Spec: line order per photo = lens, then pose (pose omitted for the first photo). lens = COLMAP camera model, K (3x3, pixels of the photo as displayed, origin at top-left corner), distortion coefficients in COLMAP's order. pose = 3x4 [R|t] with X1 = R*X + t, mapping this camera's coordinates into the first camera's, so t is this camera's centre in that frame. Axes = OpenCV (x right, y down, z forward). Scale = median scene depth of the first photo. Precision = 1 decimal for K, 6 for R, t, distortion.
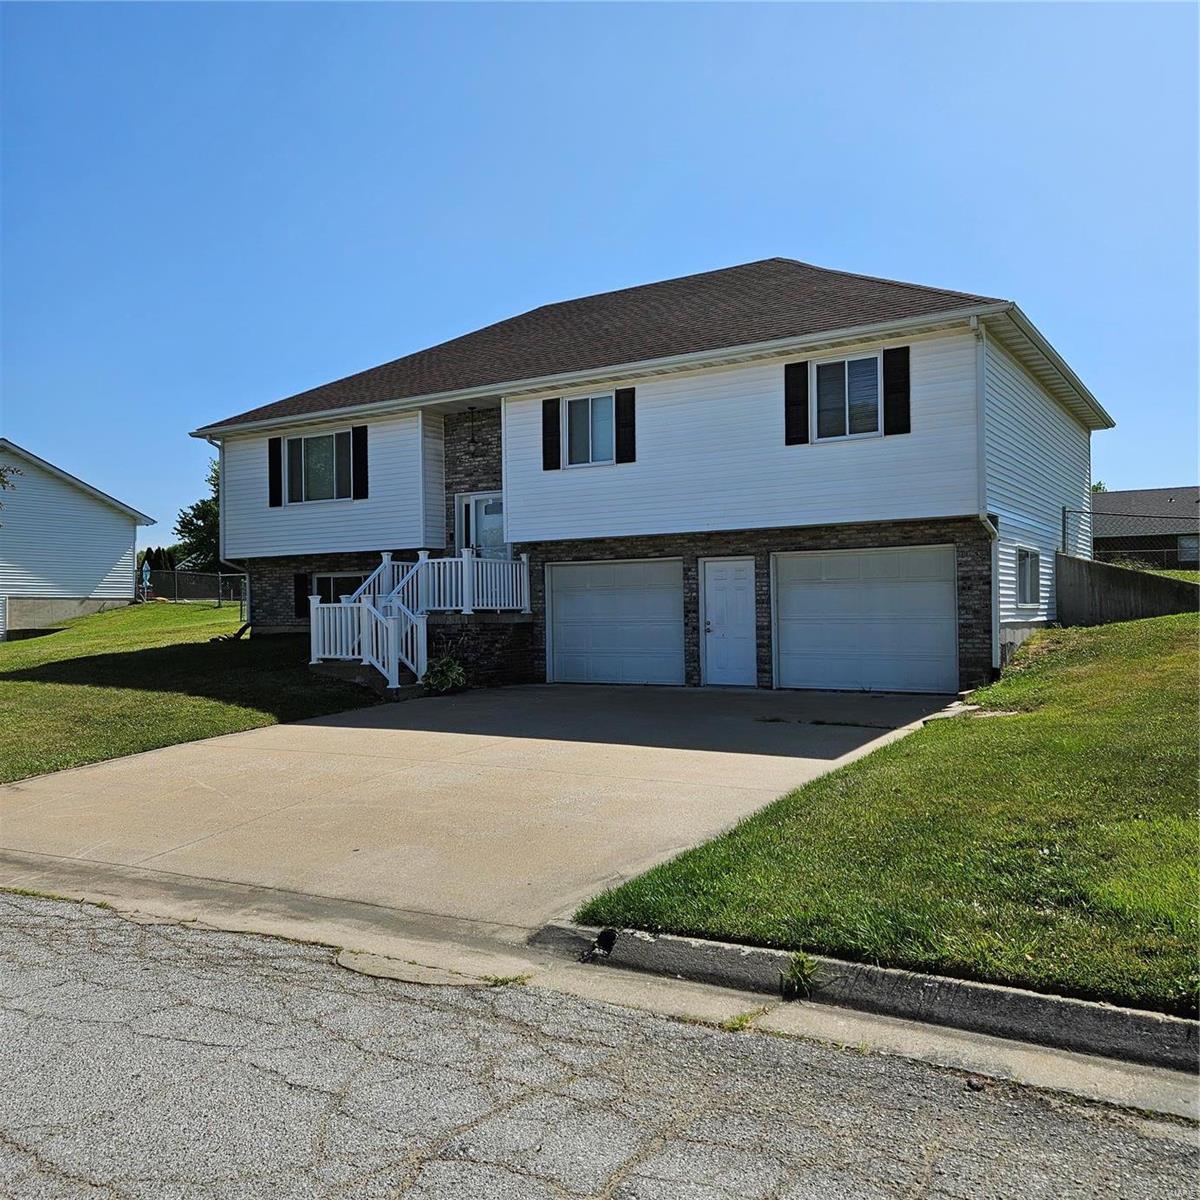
lens RADIAL K [[1063.1, 0, 588.8], [0, 1063.1, 600.0], [0, 0, 1]] dist [0.091105, -0.092654]
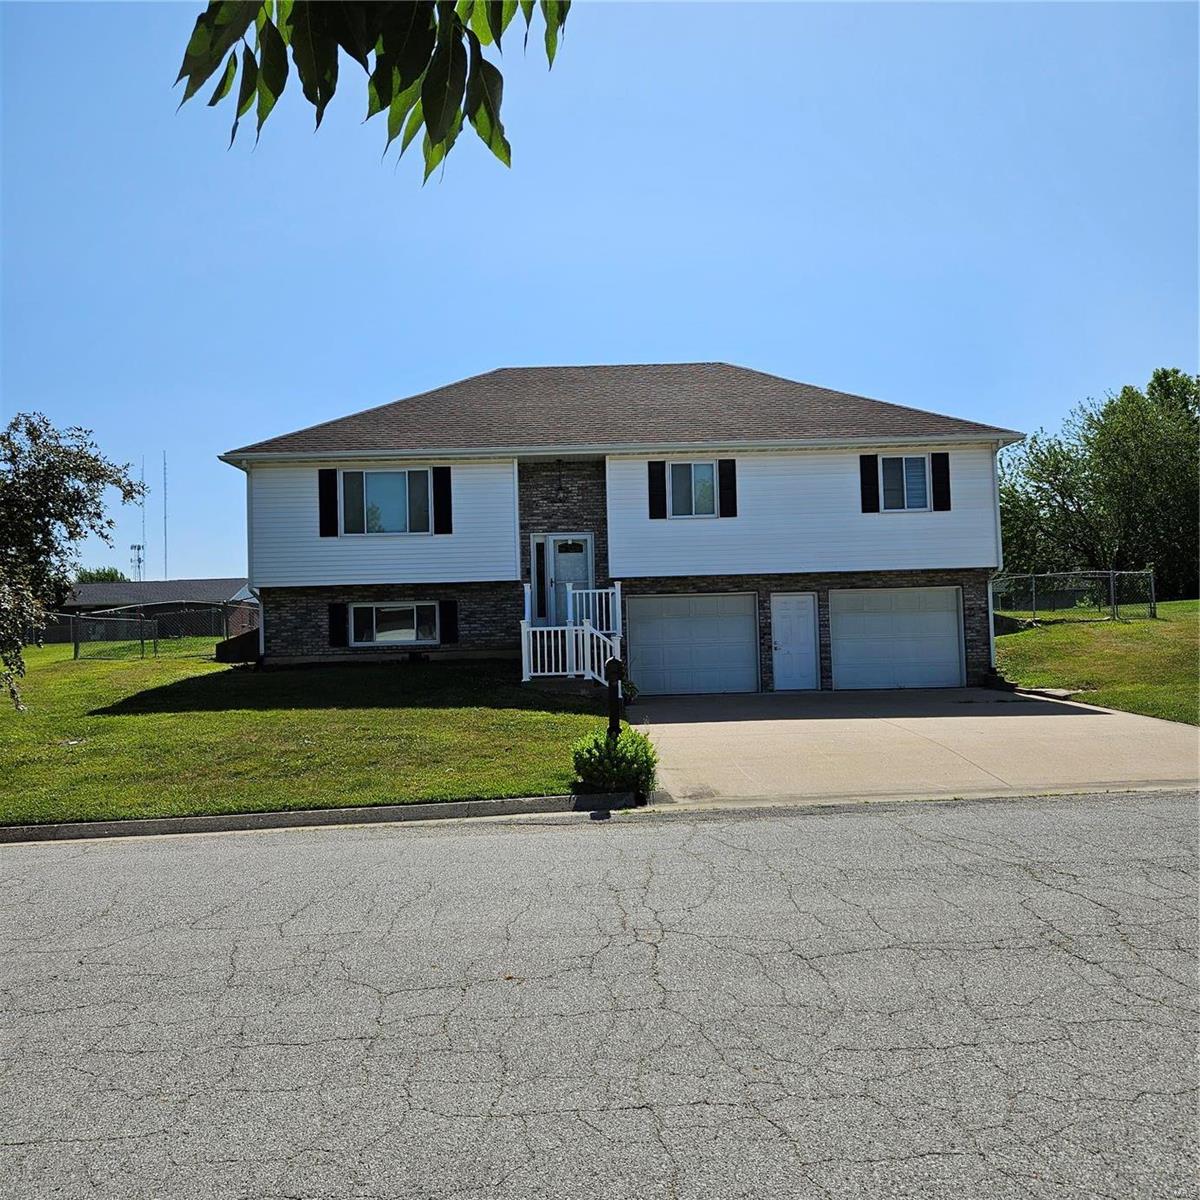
lens RADIAL K [[1063.1, 0, 588.8], [0, 1063.1, 600.0], [0, 0, 1]] dist [0.091105, -0.092654]
pose [[0.840991, 0.013816, 0.540872, -0.774678], [0.009504, 0.999142, -0.040298, 0.019302], [-0.540965, 0.039031, 0.840139, 0.023812]]
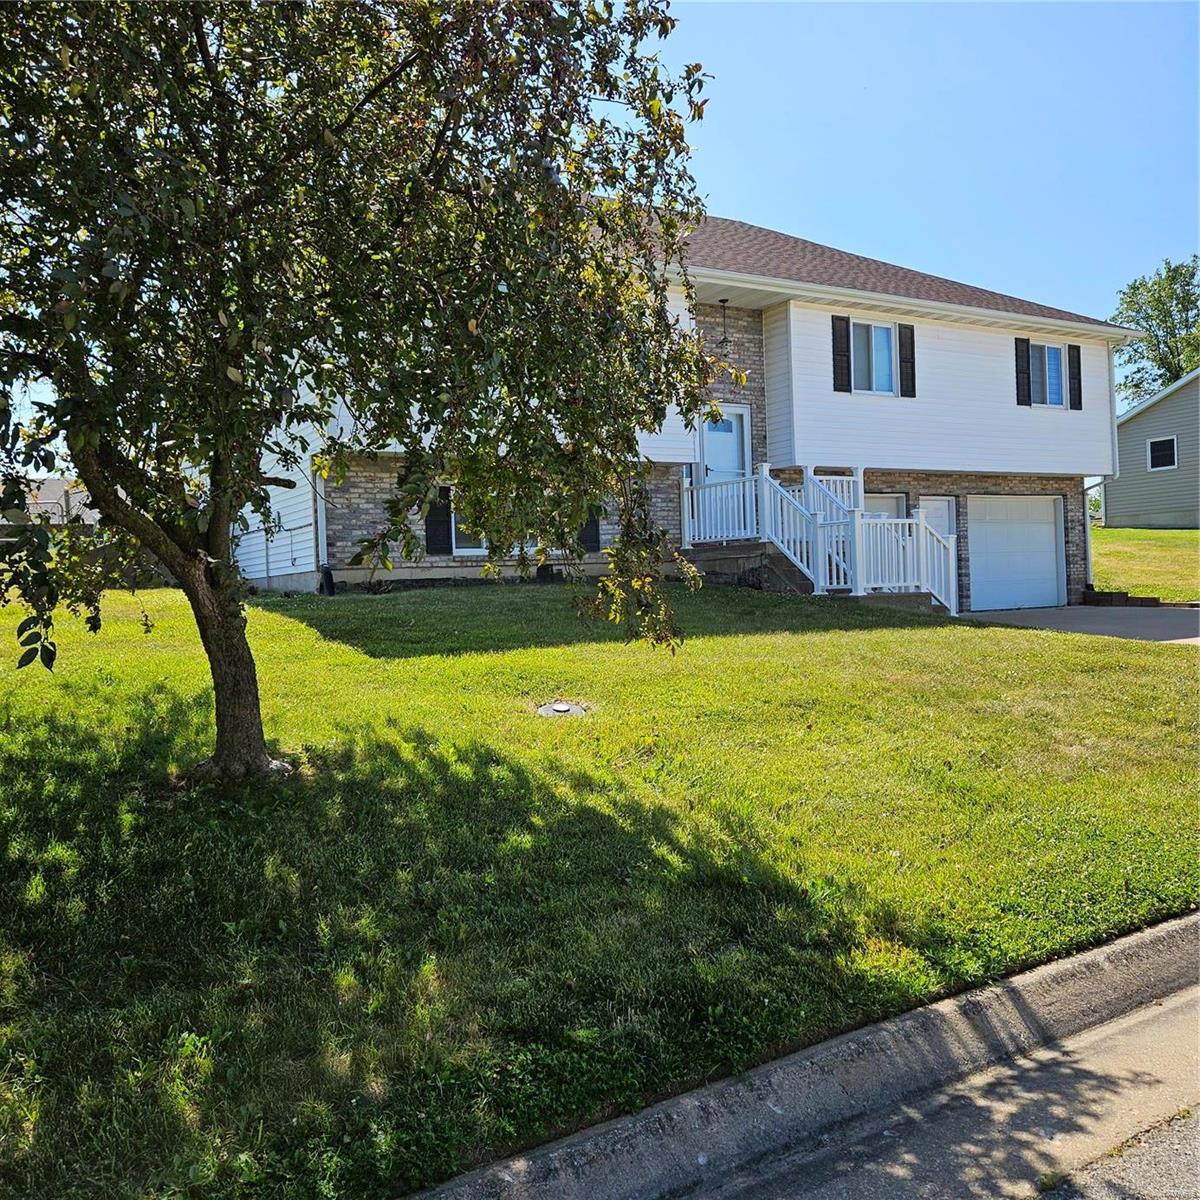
lens RADIAL K [[1069.3, 0, 600.0], [0, 1069.3, 600.0], [0, 0, 1]] dist [0.091055, -0.095883]
pose [[0.442829, -0.012611, 0.896517, -1.003008], [0.022182, 0.999749, 0.003107, 0.054488], [-0.896331, 0.018510, 0.442998, 0.791068]]
